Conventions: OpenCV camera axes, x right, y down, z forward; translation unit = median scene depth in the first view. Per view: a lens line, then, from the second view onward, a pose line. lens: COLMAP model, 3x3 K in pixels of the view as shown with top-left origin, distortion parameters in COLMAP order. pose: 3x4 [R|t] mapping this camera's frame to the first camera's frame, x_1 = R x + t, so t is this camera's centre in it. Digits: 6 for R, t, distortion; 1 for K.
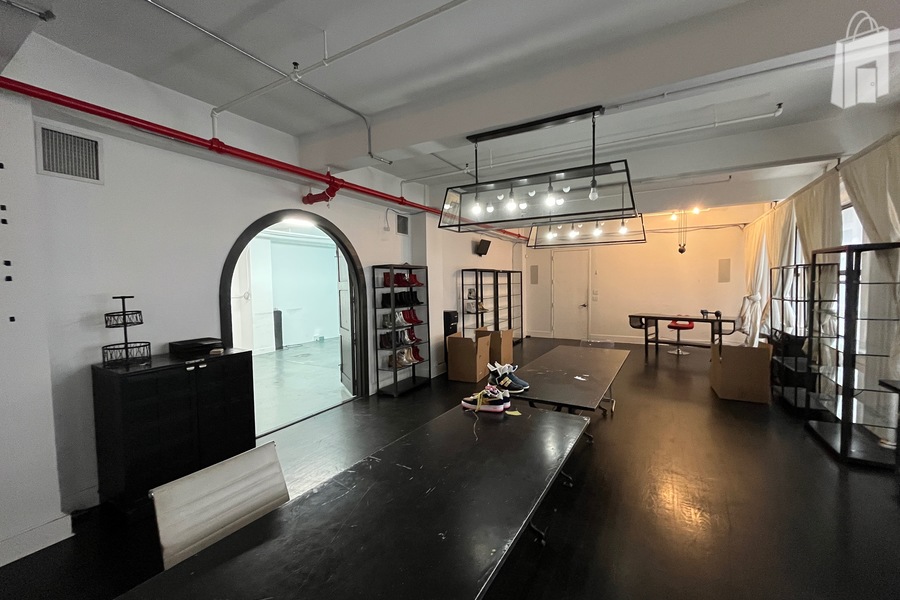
lens RADIAL K [[365.9, 0, 453.8], [0, 365.9, 296.4], [0, 0, 1]] dist [-0.001802, -0.000139]
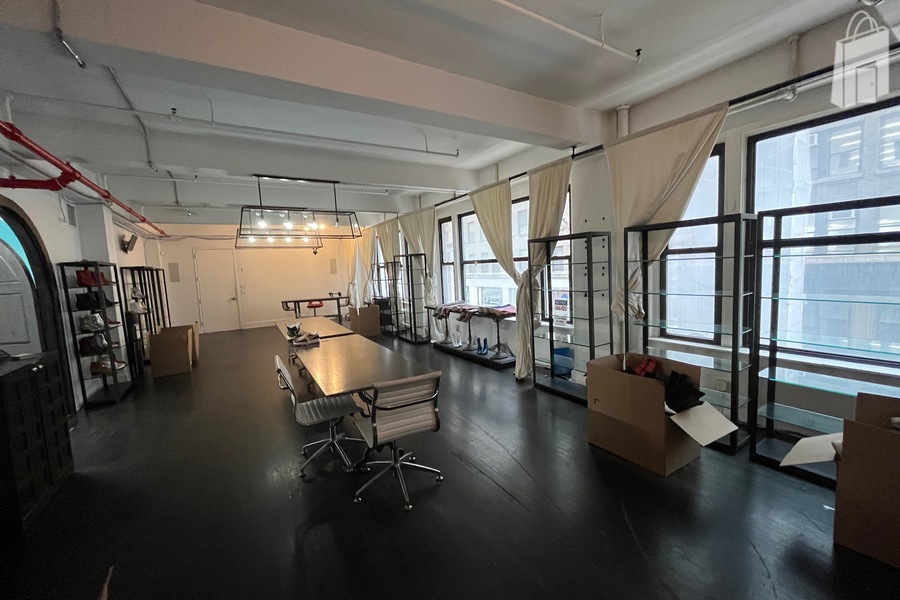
lens RADIAL K [[365.9, 0, 447.5], [0, 365.9, 300.7], [0, 0, 1]] dist [-0.001802, -0.000139]
pose [[0.486043, -0.087861, 0.869507, -0.528045], [0.071760, 0.995586, 0.060488, 0.019408], [-0.870984, 0.032996, 0.490203, -0.220477]]
